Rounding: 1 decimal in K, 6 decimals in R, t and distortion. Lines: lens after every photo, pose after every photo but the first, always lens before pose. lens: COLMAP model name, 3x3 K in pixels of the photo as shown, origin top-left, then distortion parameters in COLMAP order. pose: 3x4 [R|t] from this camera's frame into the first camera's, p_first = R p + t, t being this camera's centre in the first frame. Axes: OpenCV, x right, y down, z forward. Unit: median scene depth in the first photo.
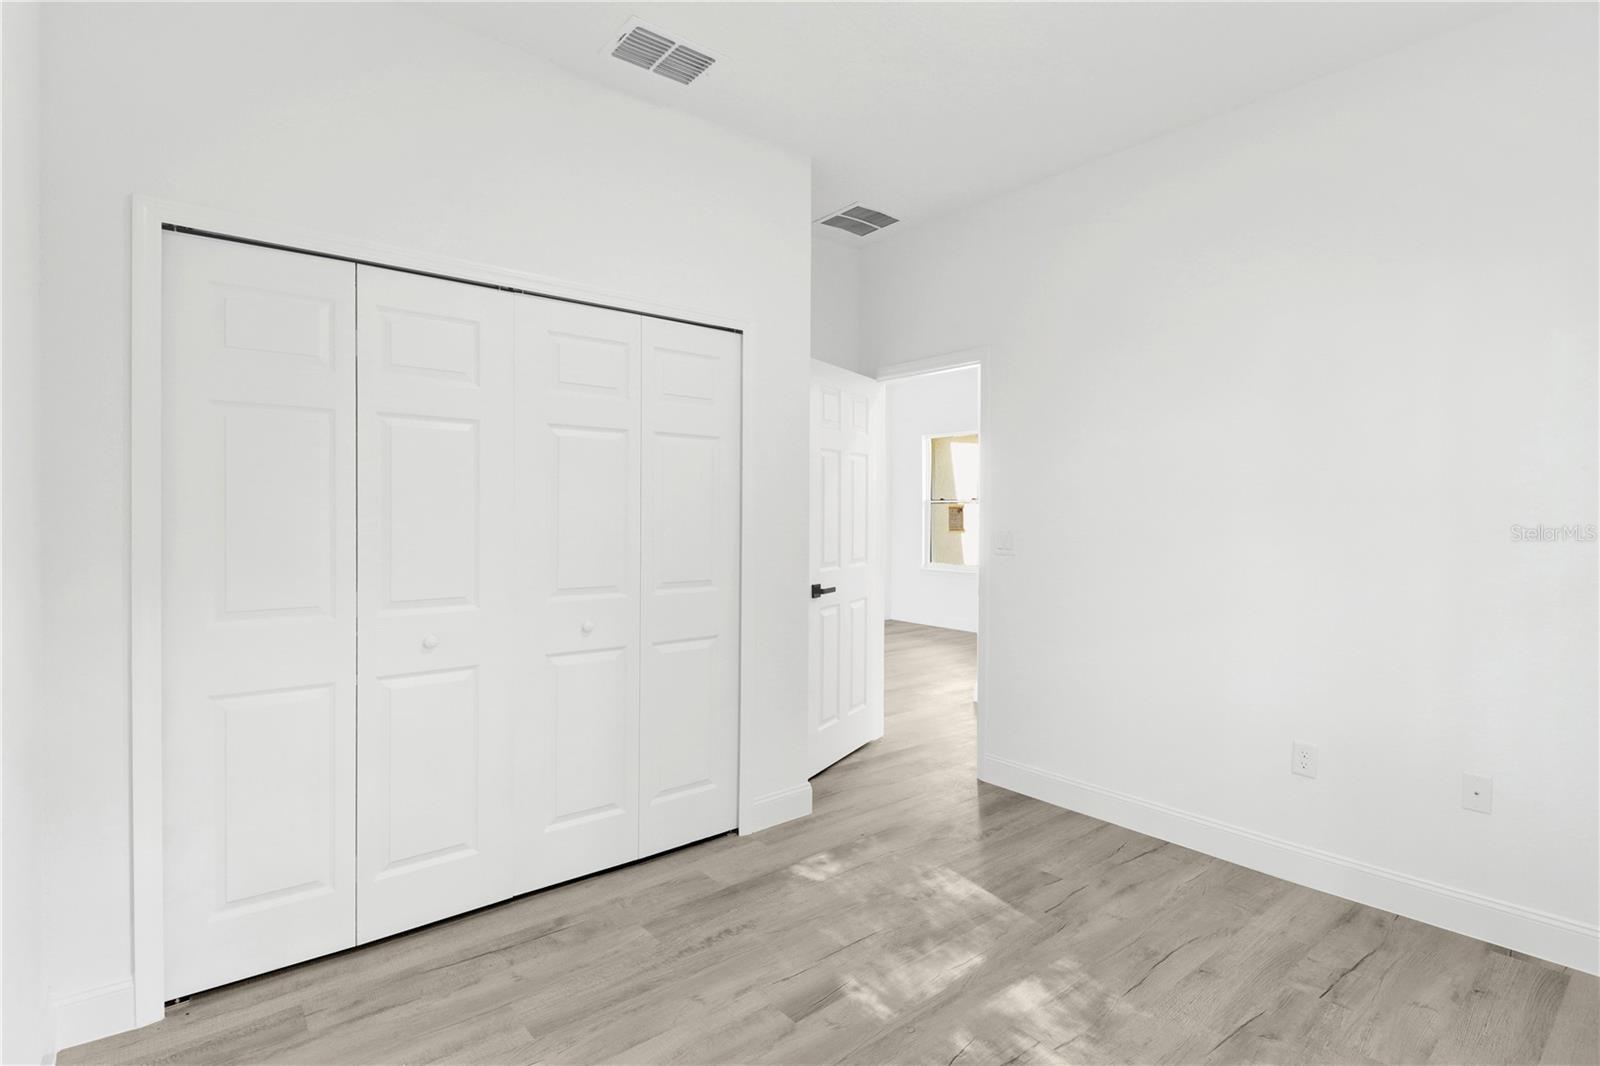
lens RADIAL K [[748.3, 0, 804.6], [0, 748.3, 524.8], [0, 0, 1]] dist [-0.009233, -0.003532]
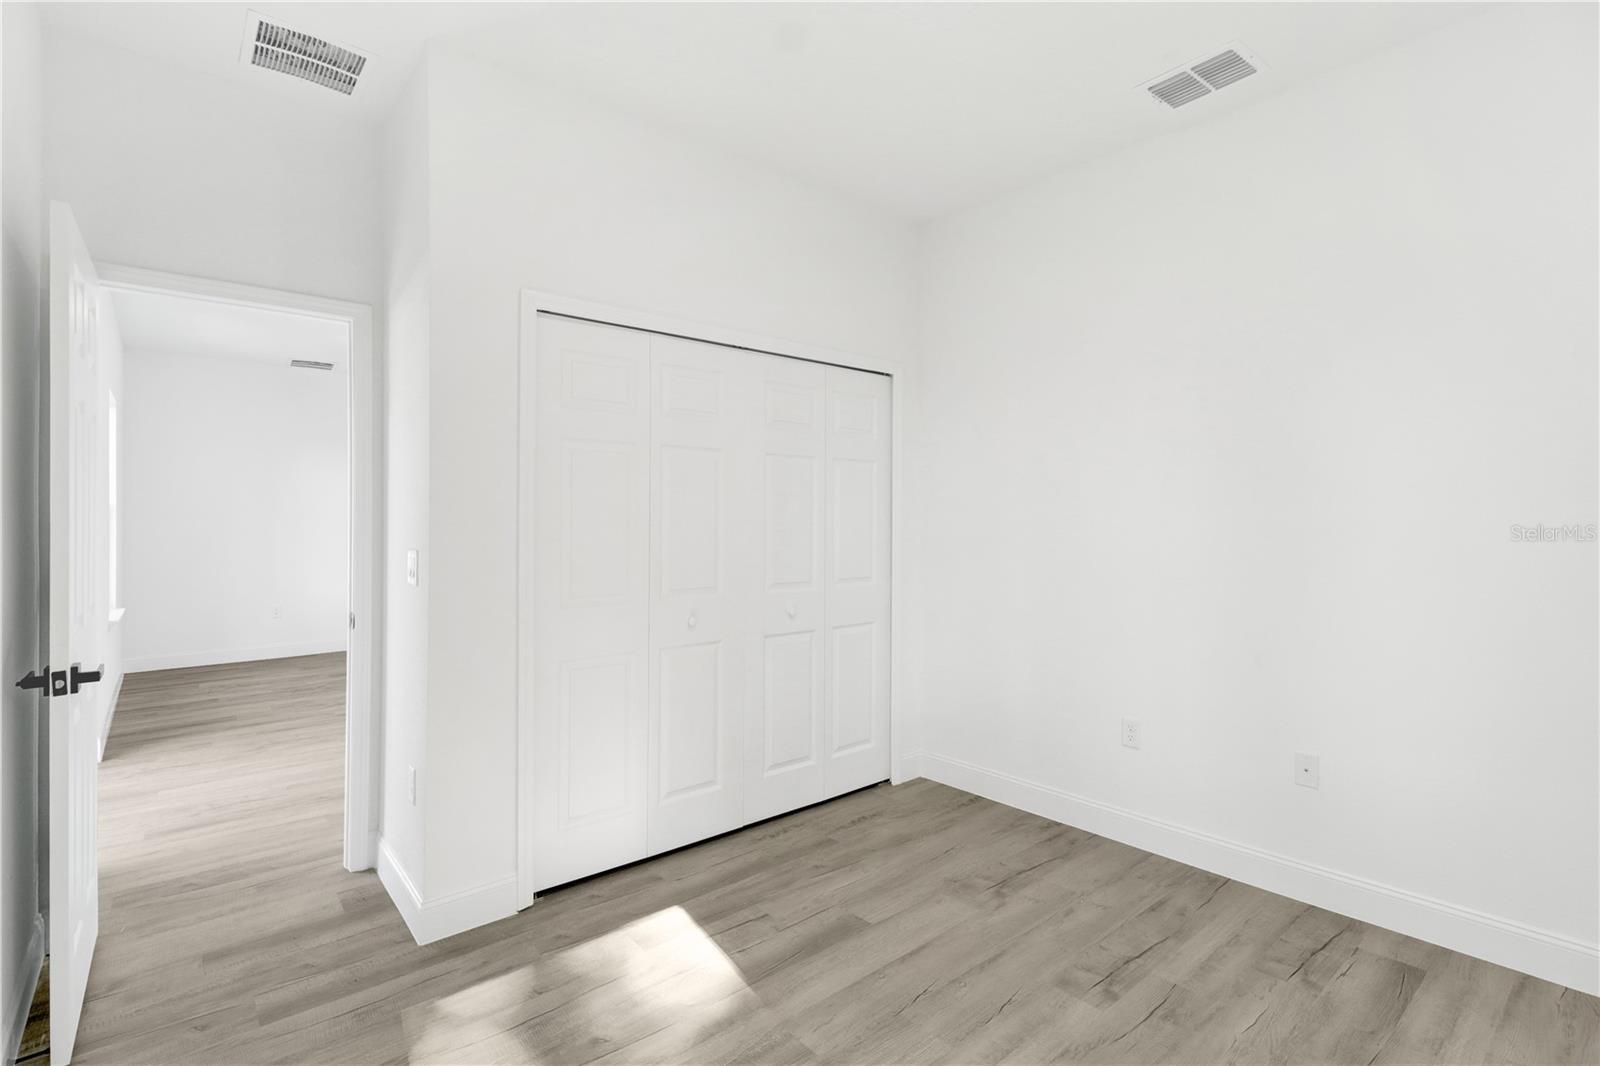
lens RADIAL K [[748.3, 0, 795.8], [0, 748.3, 534.1], [0, 0, 1]] dist [-0.009233, -0.003532]
pose [[0.999275, -0.000763, 0.038068, -0.181210], [0.000902, 0.999993, -0.003630, 0.004593], [-0.038065, 0.003662, 0.999269, -0.139374]]
